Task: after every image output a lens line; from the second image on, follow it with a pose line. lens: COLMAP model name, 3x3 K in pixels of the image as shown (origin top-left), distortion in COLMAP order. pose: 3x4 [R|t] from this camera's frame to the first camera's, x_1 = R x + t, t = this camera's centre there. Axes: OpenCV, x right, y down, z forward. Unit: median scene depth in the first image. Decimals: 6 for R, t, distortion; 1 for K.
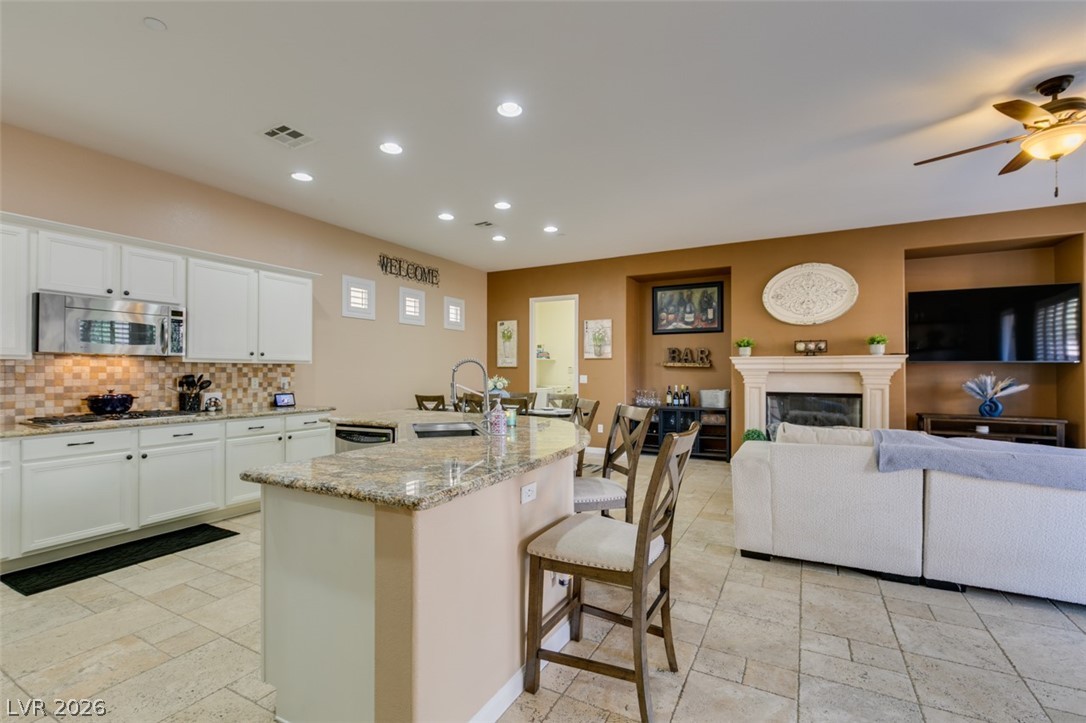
lens RADIAL K [[486.1, 0, 541.3], [0, 486.1, 367.4], [0, 0, 1]] dist [0.002534, -0.000547]
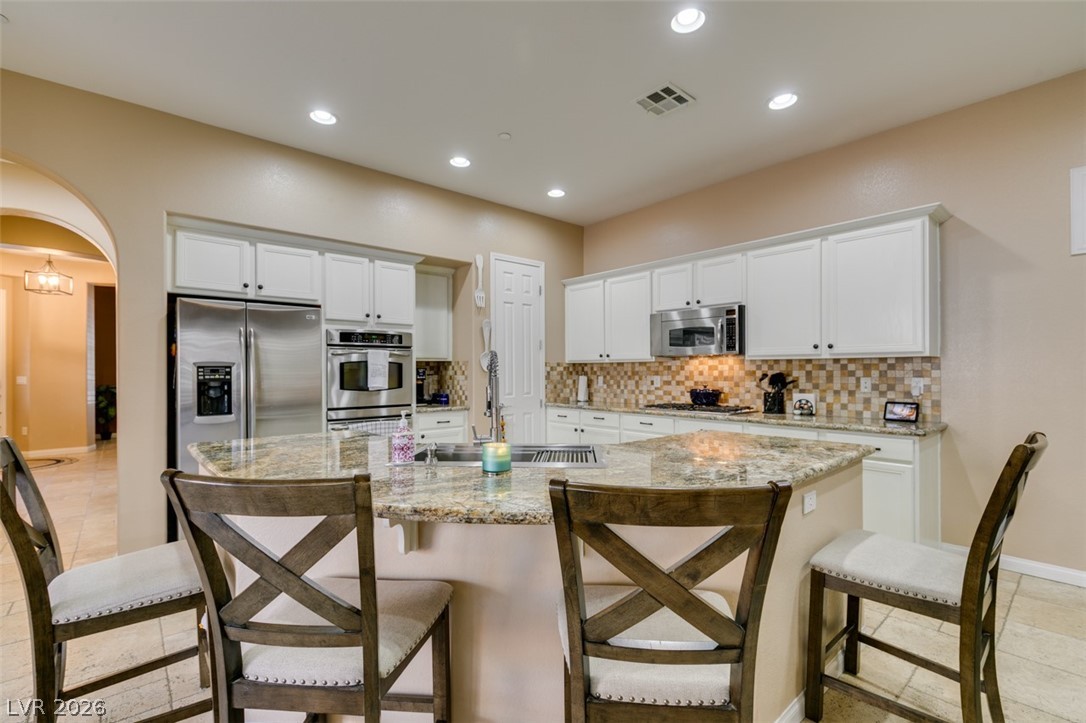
lens RADIAL K [[486.1, 0, 539.0], [0, 486.1, 364.5], [0, 0, 1]] dist [0.002534, -0.000547]
pose [[-0.347939, -0.009205, -0.937472, 0.237663], [0.011328, 0.999838, -0.014022, 0.005561], [0.937449, -0.015499, -0.347778, 0.691048]]
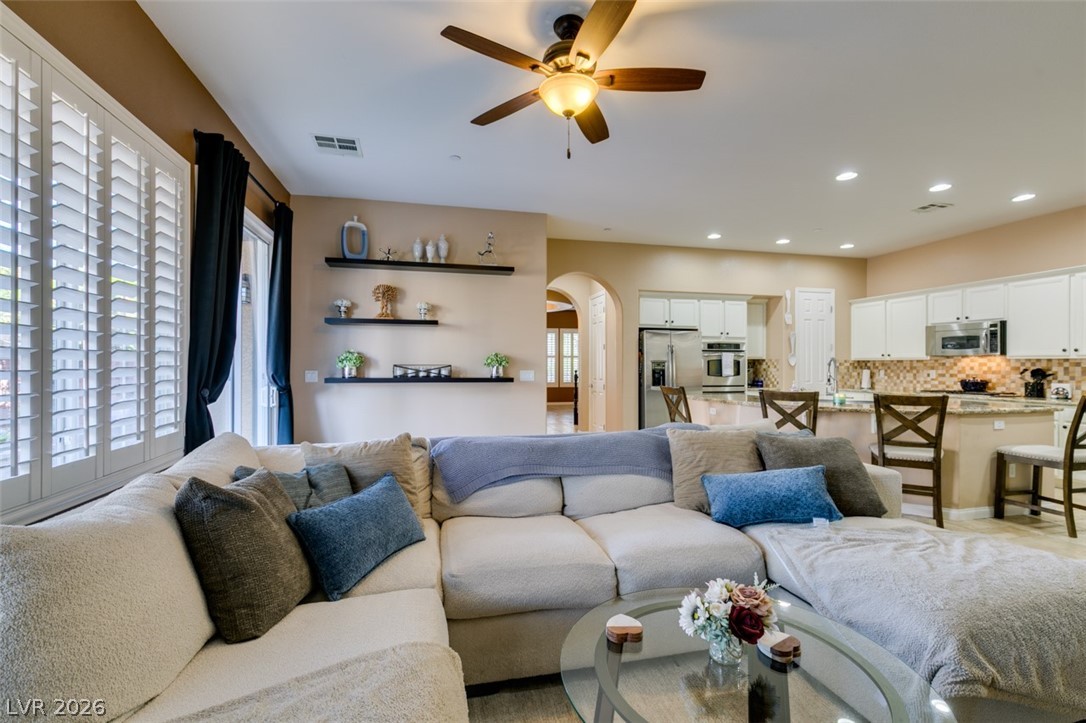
lens RADIAL K [[490.0, 0, 538.7], [0, 490.0, 362.6], [0, 0, 1]] dist [-0.003681, 0.000458]
pose [[-0.739322, -0.004143, -0.673339, 0.866022], [0.003252, 0.999947, -0.009724, 0.006341], [0.673344, -0.009379, -0.739270, 0.821934]]
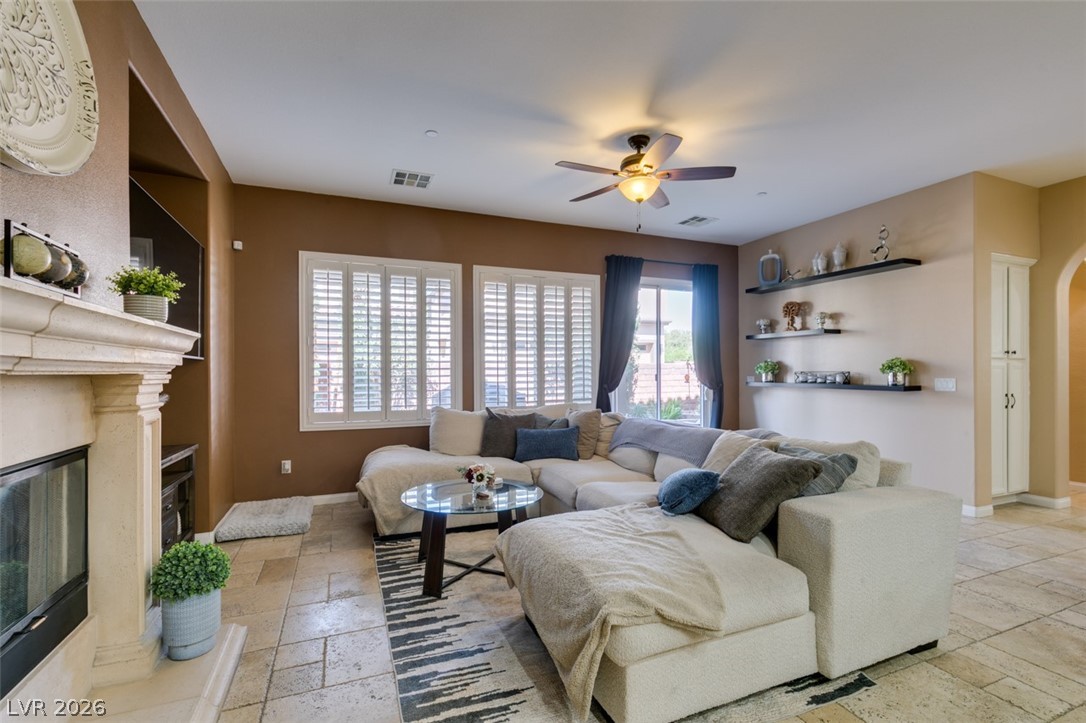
lens RADIAL K [[486.1, 0, 541.3], [0, 486.1, 371.6], [0, 0, 1]] dist [0.002534, -0.000547]
pose [[-0.779652, 0.003148, 0.626205, 0.243638], [-0.001670, 0.999973, -0.007106, 0.009335], [-0.626211, -0.006586, -0.779626, 1.098441]]
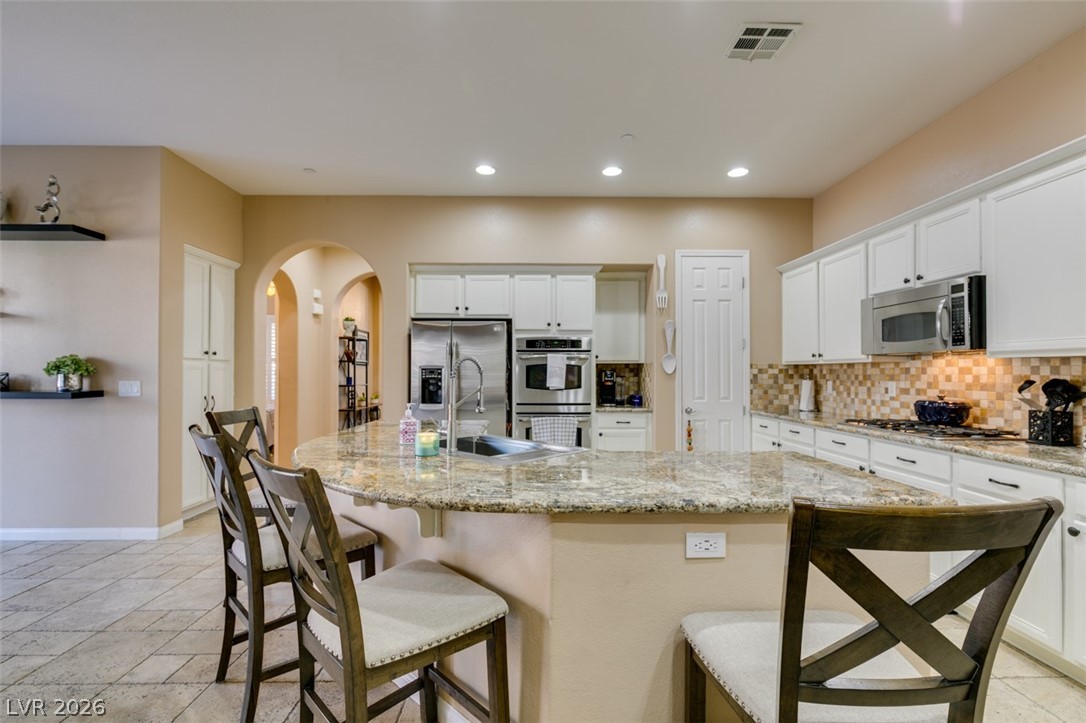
lens RADIAL K [[486.1, 0, 536.0], [0, 486.1, 370.4], [0, 0, 1]] dist [0.002534, -0.000547]
pose [[-0.870045, -0.003531, -0.492959, 0.075123], [0.002300, 0.999934, -0.011221, 0.007765], [0.492966, -0.010897, -0.869980, 0.921371]]
